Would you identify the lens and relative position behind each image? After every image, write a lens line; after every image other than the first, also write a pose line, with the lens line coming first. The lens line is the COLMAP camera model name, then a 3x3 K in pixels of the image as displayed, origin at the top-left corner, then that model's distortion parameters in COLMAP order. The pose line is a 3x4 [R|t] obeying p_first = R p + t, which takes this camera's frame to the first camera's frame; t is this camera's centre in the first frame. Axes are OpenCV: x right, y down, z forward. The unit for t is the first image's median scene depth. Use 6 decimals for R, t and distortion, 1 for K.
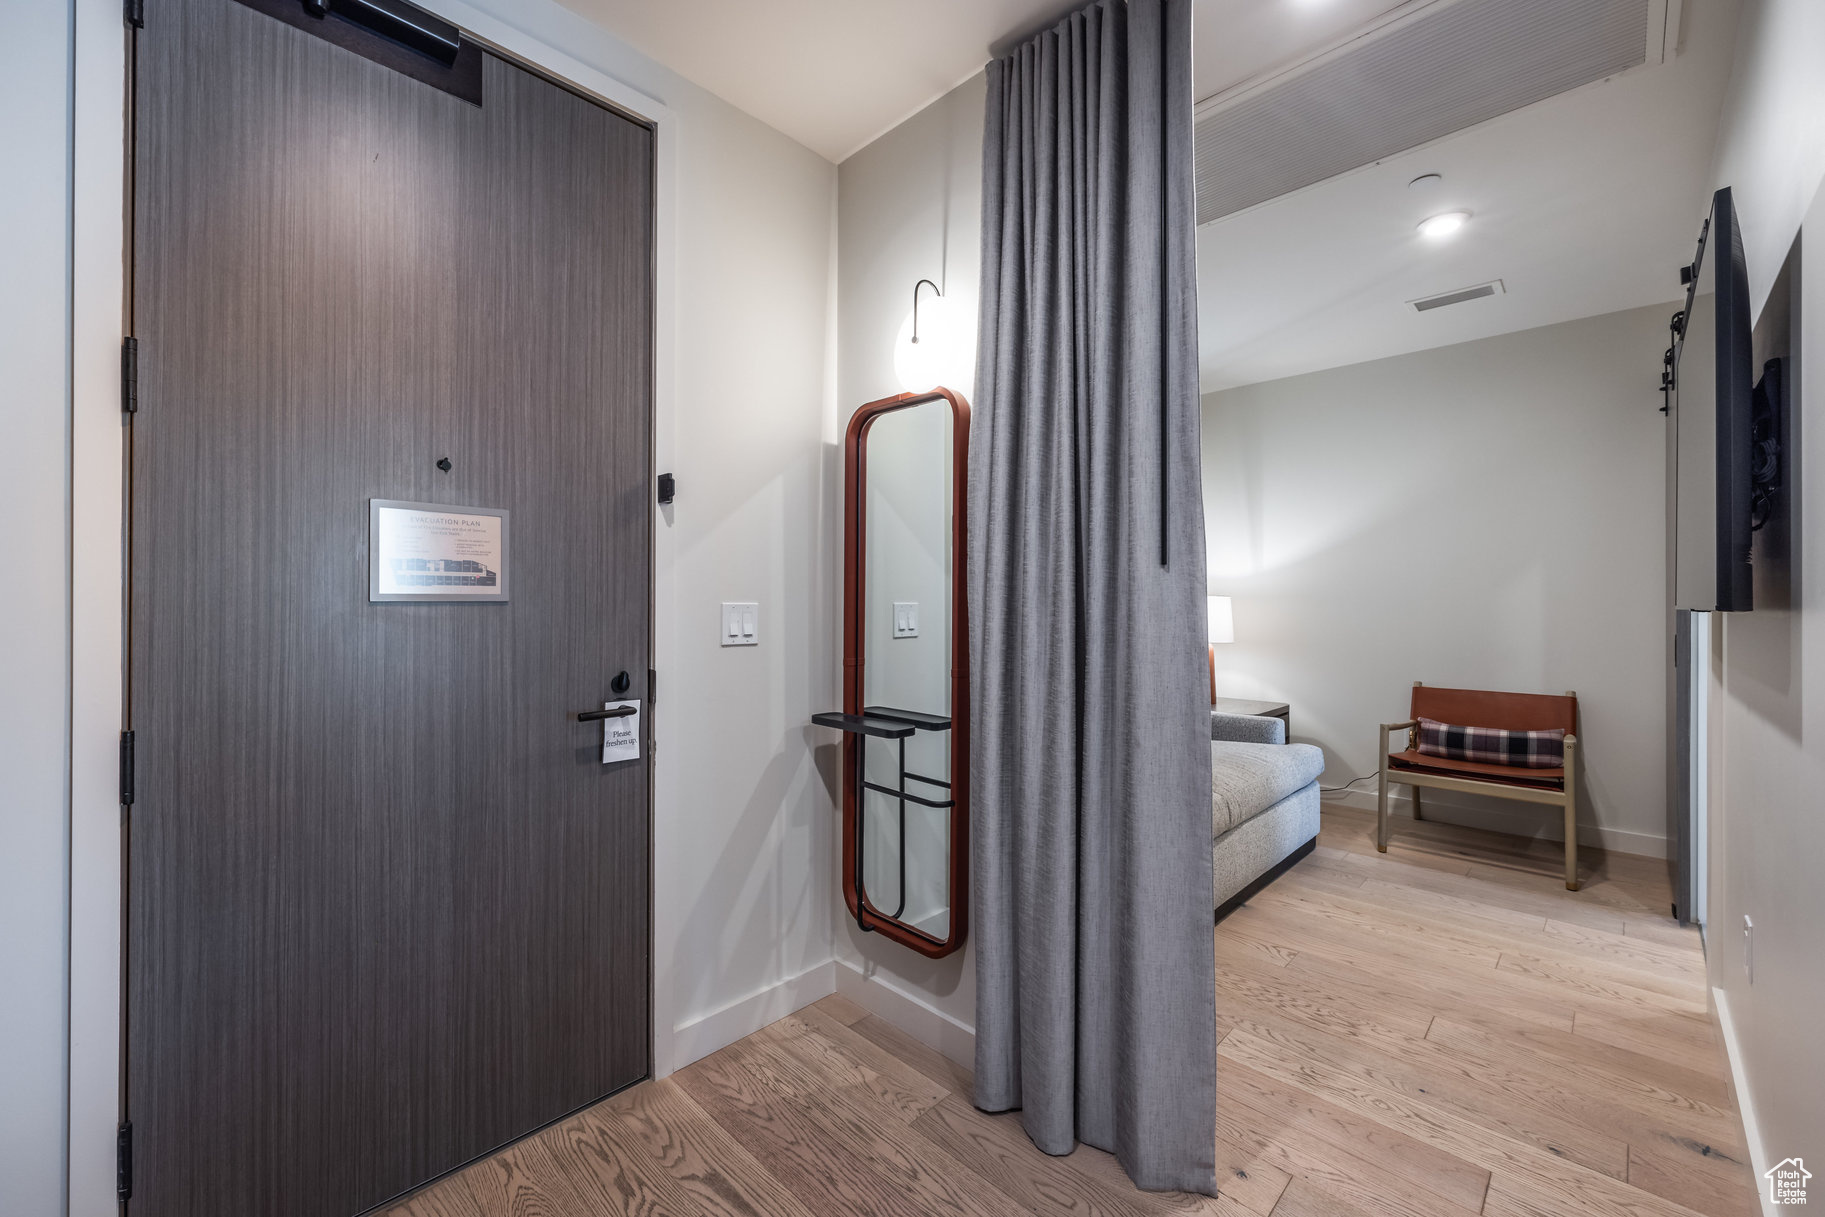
lens RADIAL K [[750.1, 0, 909.2], [0, 750.1, 595.4], [0, 0, 1]] dist [0.005493, -0.000459]
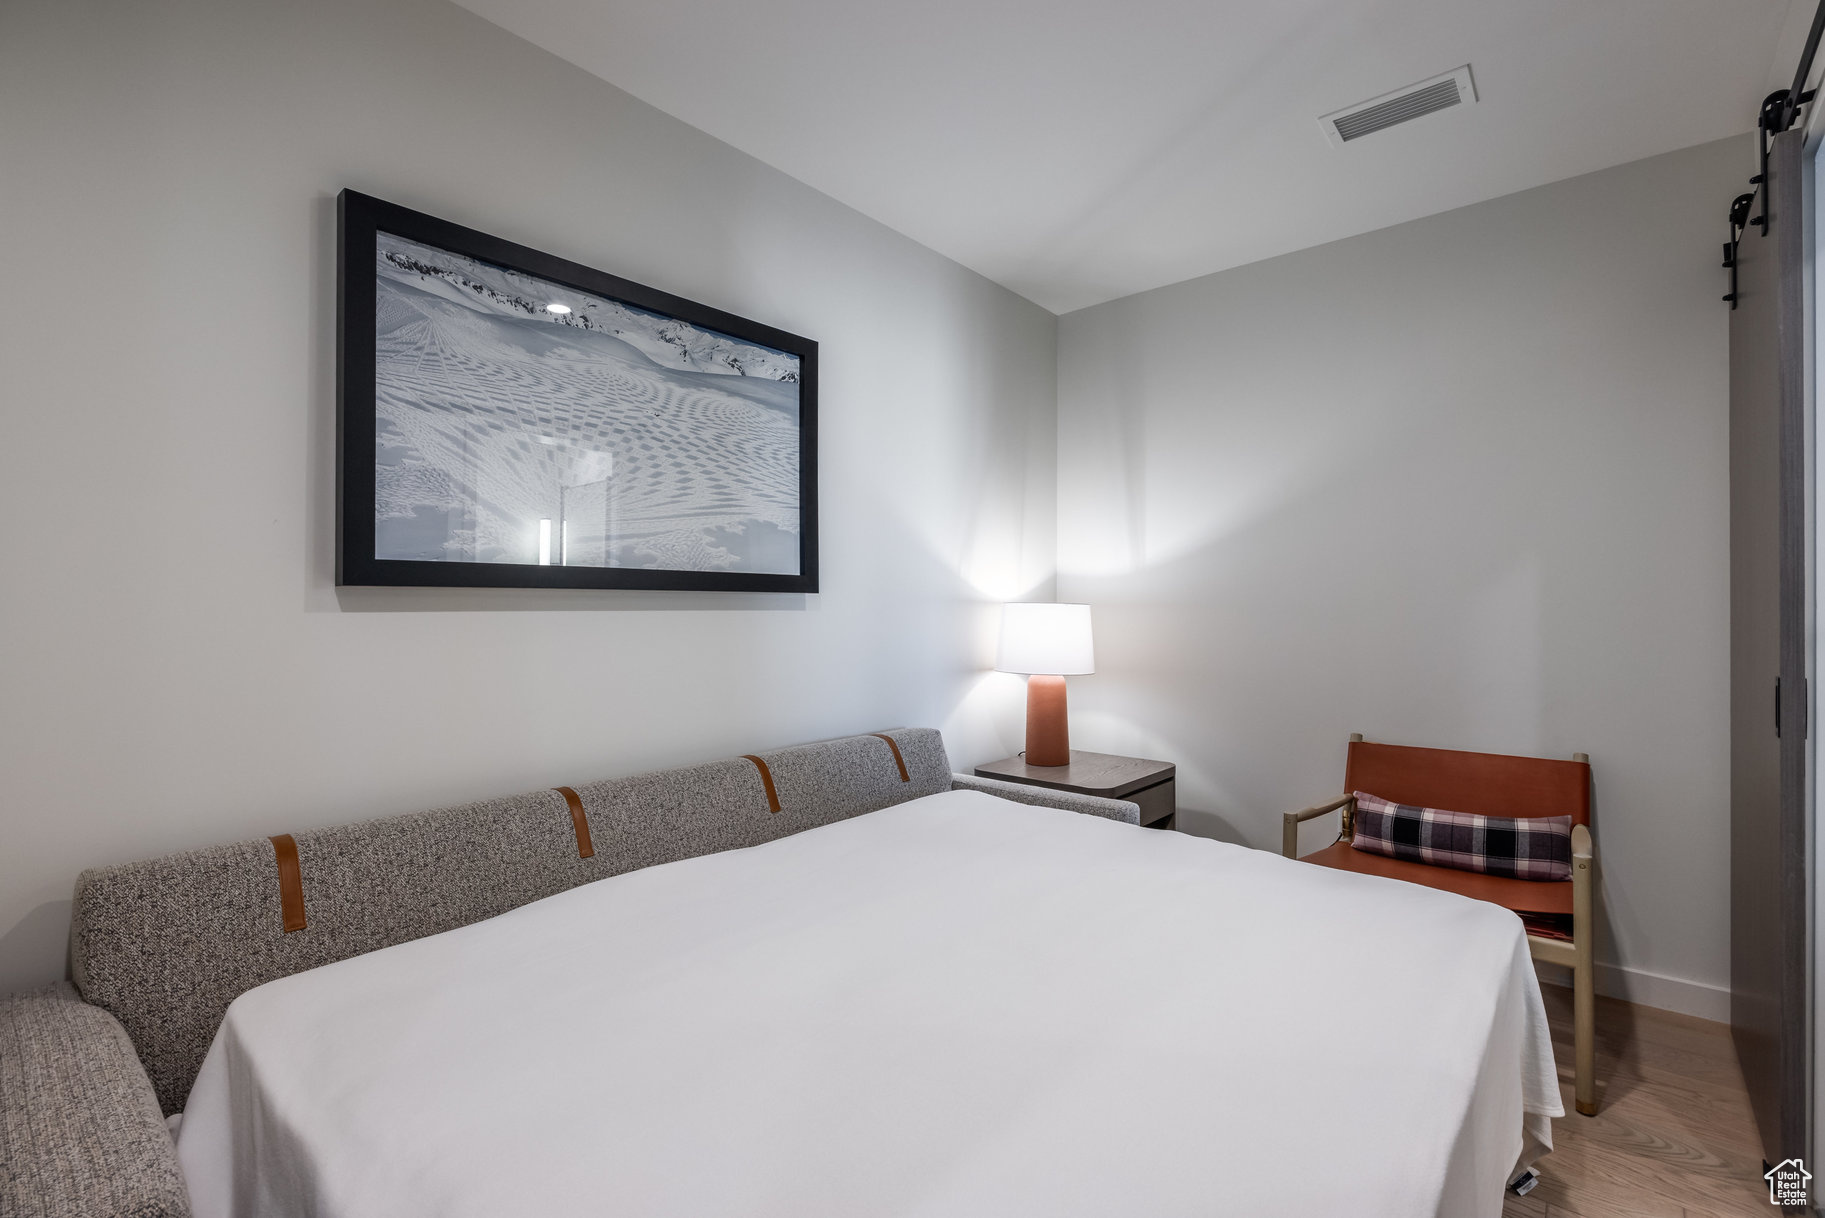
lens RADIAL K [[802.6, 0, 918.1], [0, 802.6, 608.4], [0, 0, 1]] dist [-0.011899, 0.002148]
pose [[0.998910, -0.005984, 0.046300, 0.349465], [0.005608, 0.999950, 0.008267, -0.001955], [-0.046347, -0.007998, 0.998893, 0.428447]]
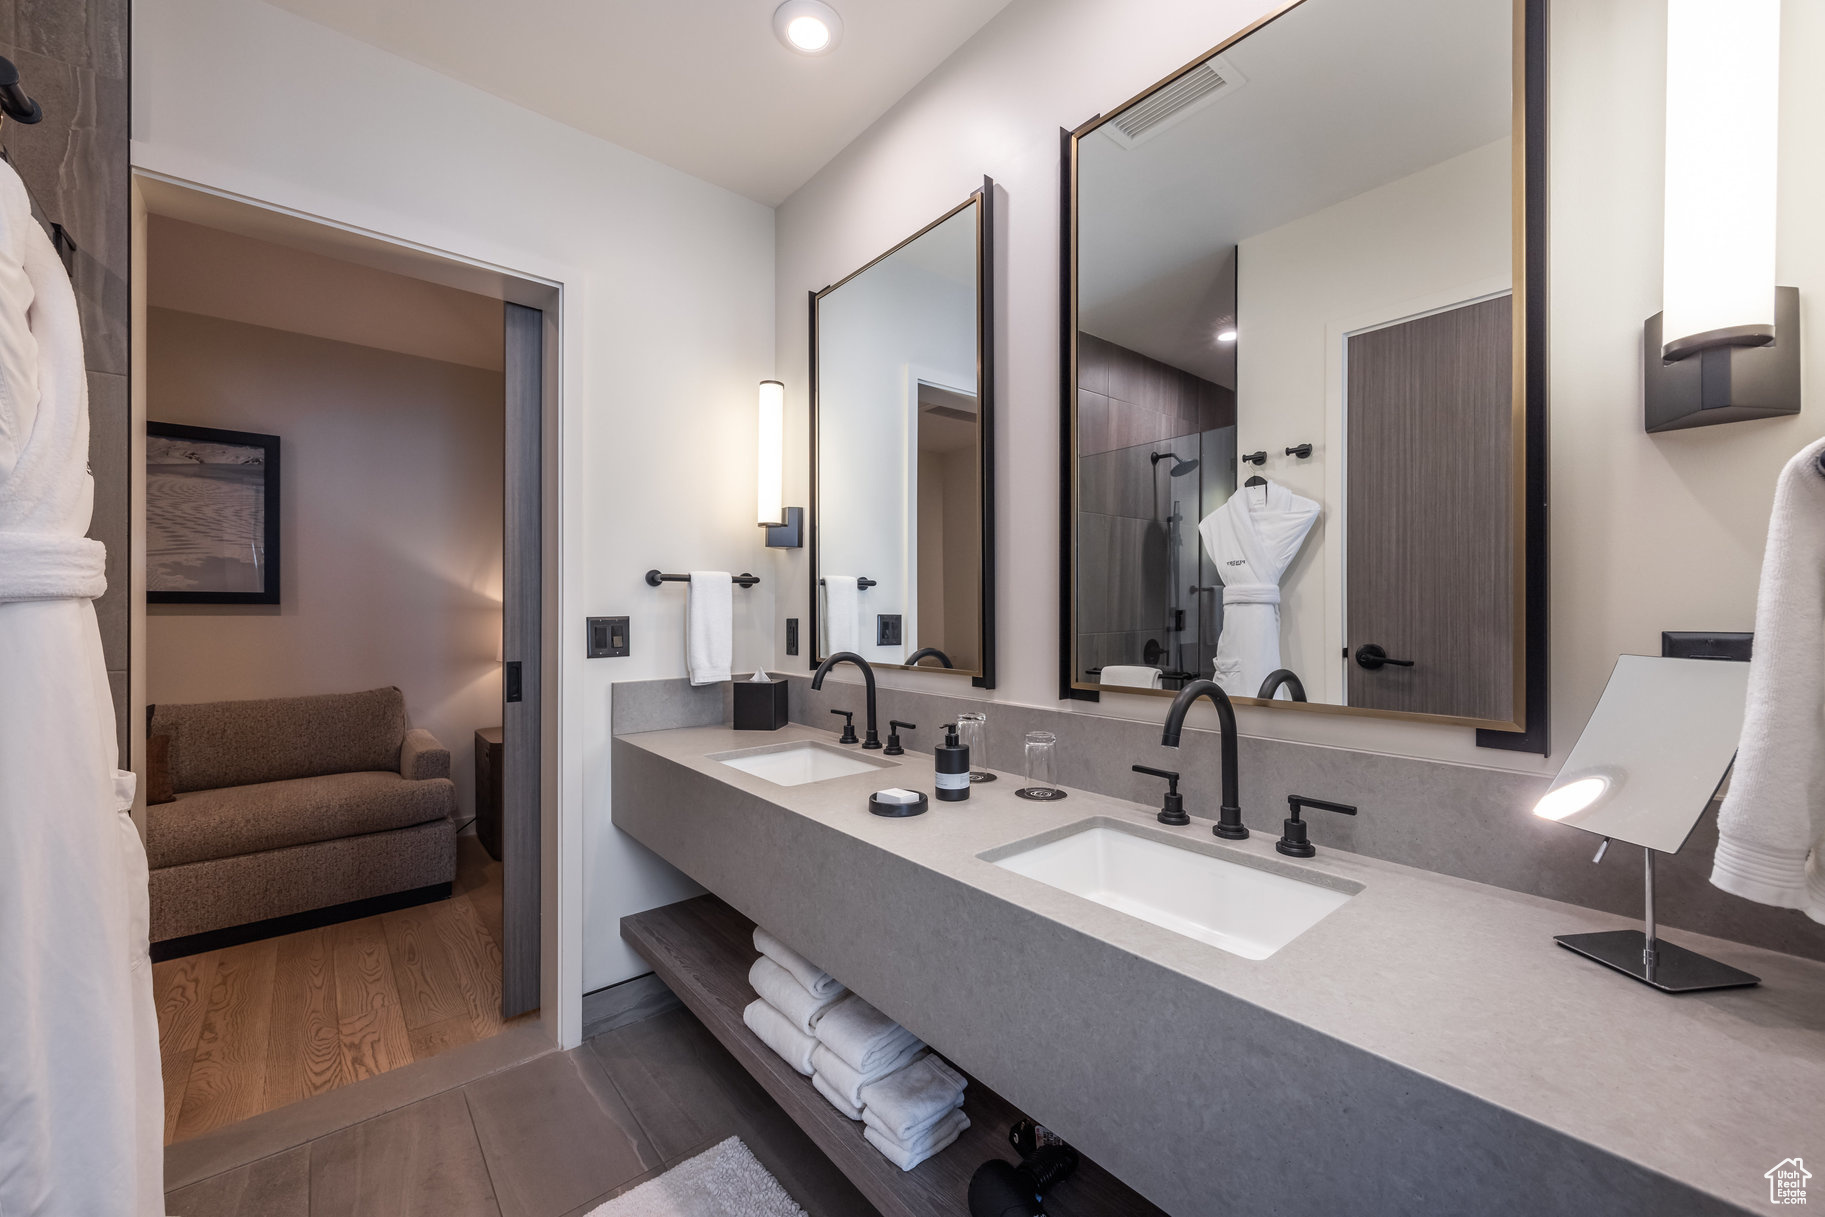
lens RADIAL K [[750.1, 0, 908.6], [0, 750.1, 607.5], [0, 0, 1]] dist [0.005493, -0.000459]
pose [[0.991904, 0.002131, -0.126972, 1.394333], [-0.002872, 0.999980, -0.005653, -0.001927], [0.126958, 0.005972, 0.991890, 0.228629]]
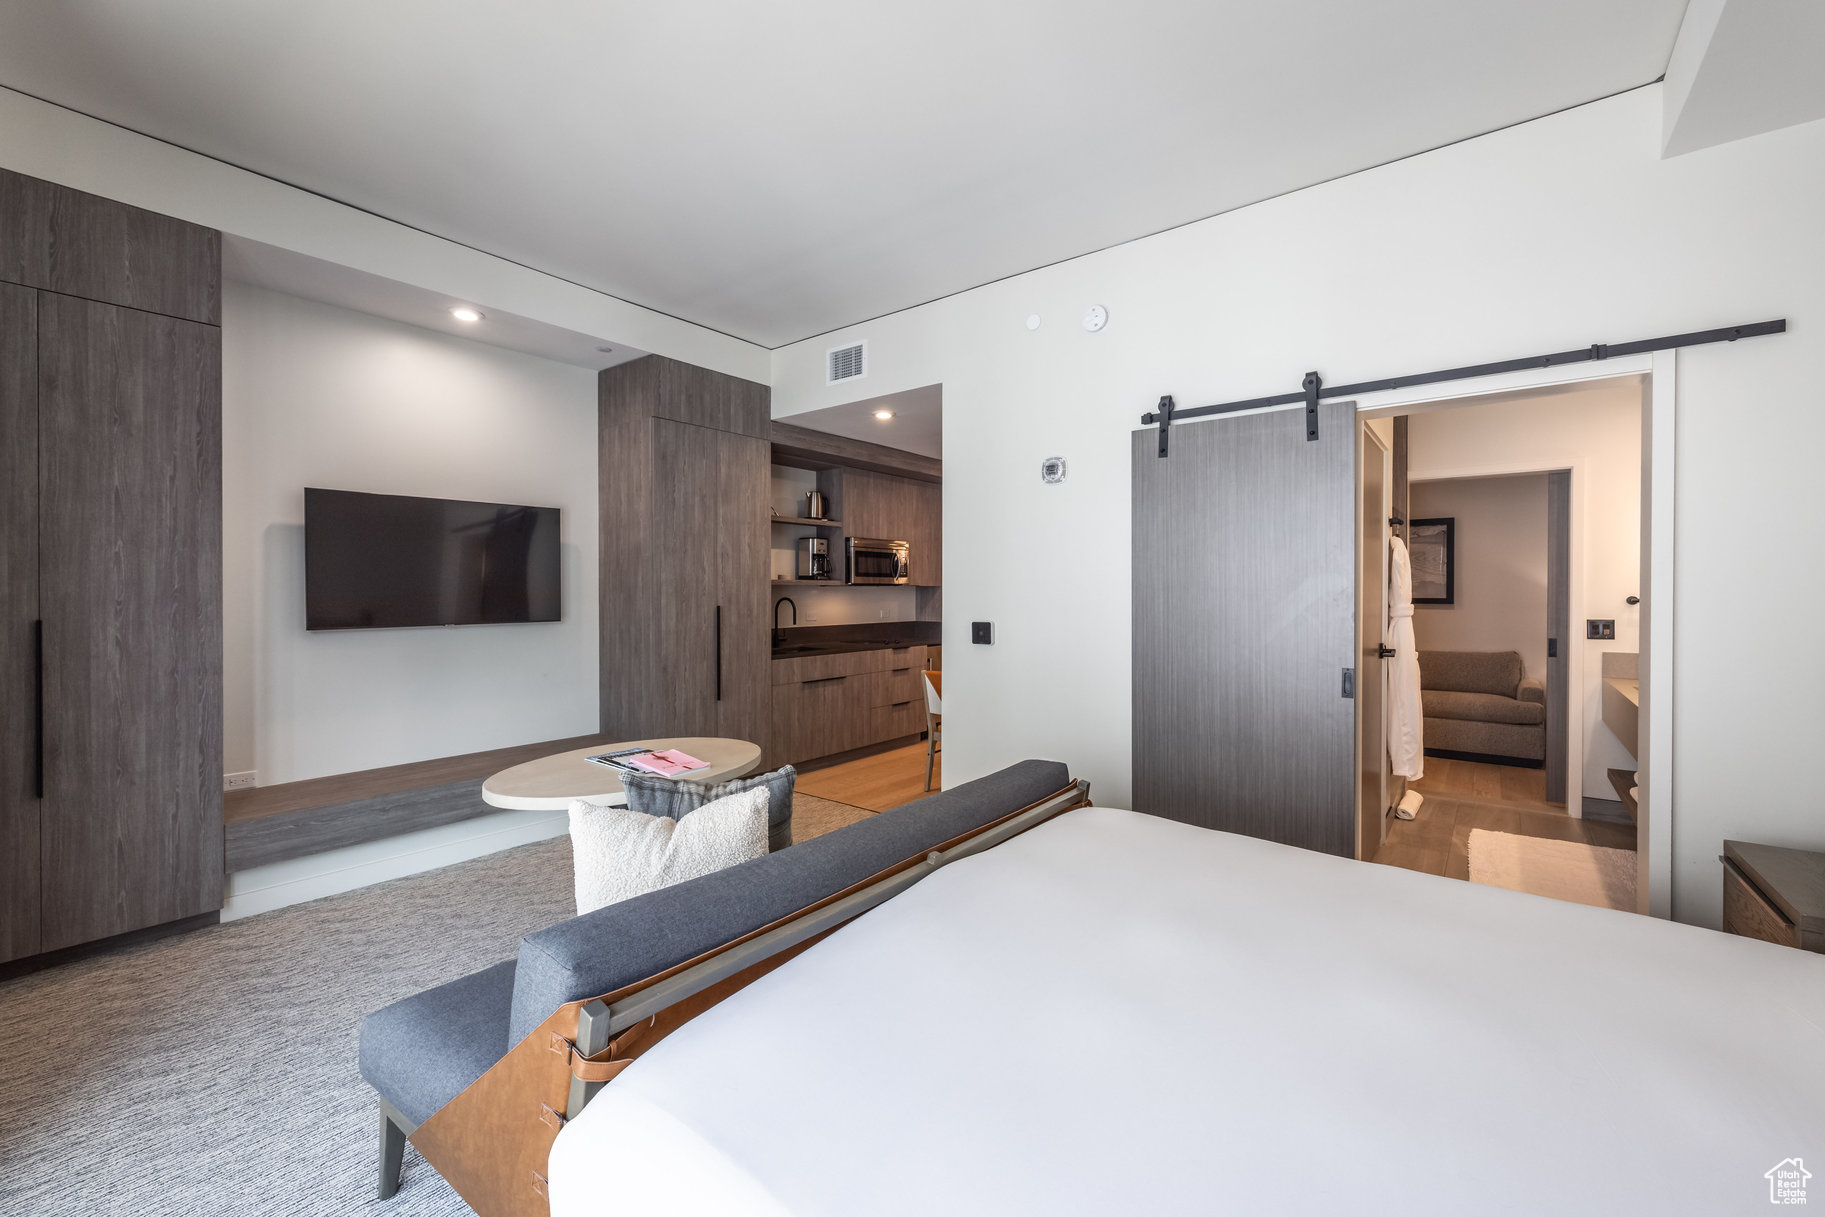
lens RADIAL K [[750.1, 0, 902.9], [0, 750.1, 608.5], [0, 0, 1]] dist [0.005493, -0.000459]
pose [[0.103545, 0.024411, -0.994325, 2.357981], [0.004911, 0.999674, 0.025053, -0.062445], [0.994613, -0.007477, 0.103391, -0.620069]]
